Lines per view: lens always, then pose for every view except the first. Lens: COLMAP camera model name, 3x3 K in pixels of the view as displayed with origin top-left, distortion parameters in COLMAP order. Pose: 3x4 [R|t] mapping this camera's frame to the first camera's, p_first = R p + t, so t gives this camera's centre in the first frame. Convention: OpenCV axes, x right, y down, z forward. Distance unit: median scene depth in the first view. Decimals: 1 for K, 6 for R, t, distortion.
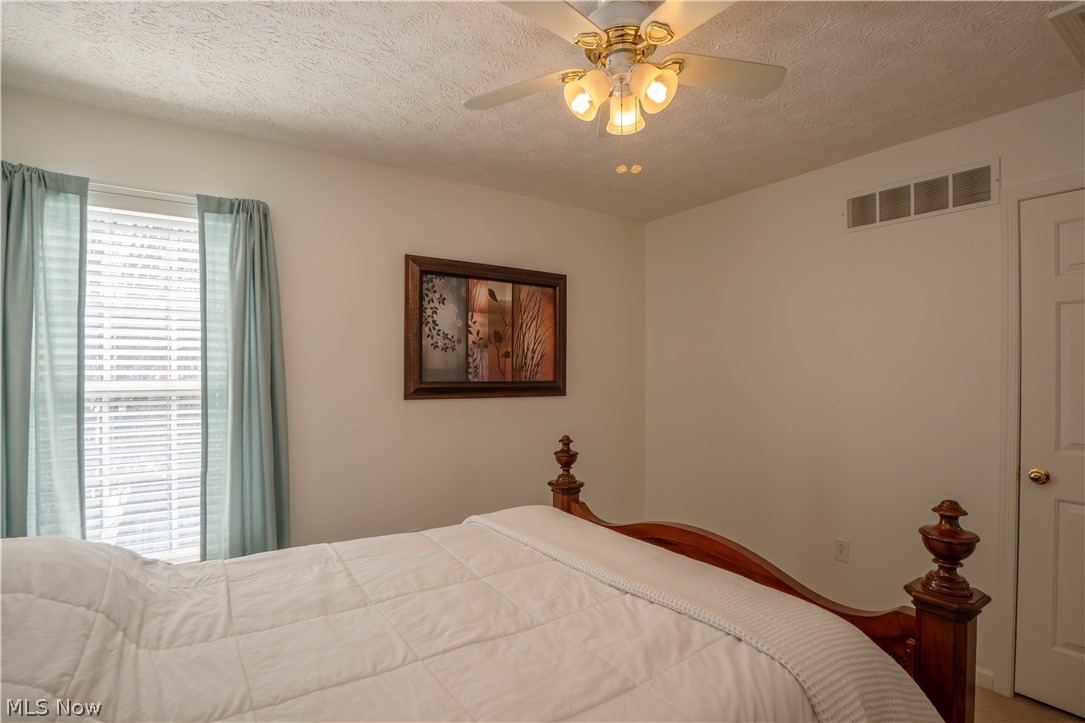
lens RADIAL K [[532.5, 0, 538.2], [0, 532.5, 367.2], [0, 0, 1]] dist [-0.031156, 0.000804]
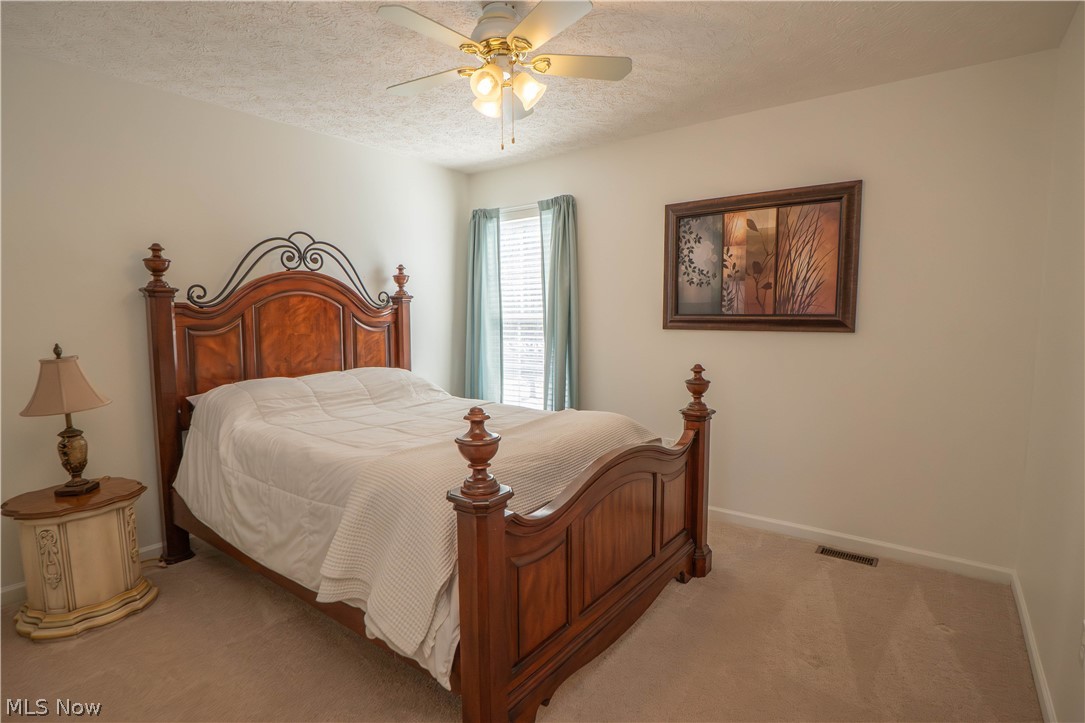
lens RADIAL K [[541.3, 0, 537.9], [0, 541.3, 378.3], [0, 0, 1]] dist [-0.030029, 0.000648]
pose [[0.324142, 0.098857, -0.940829, 0.763077], [0.008861, 0.994164, 0.107514, 0.035199], [0.945967, -0.043186, 0.321374, 0.310909]]
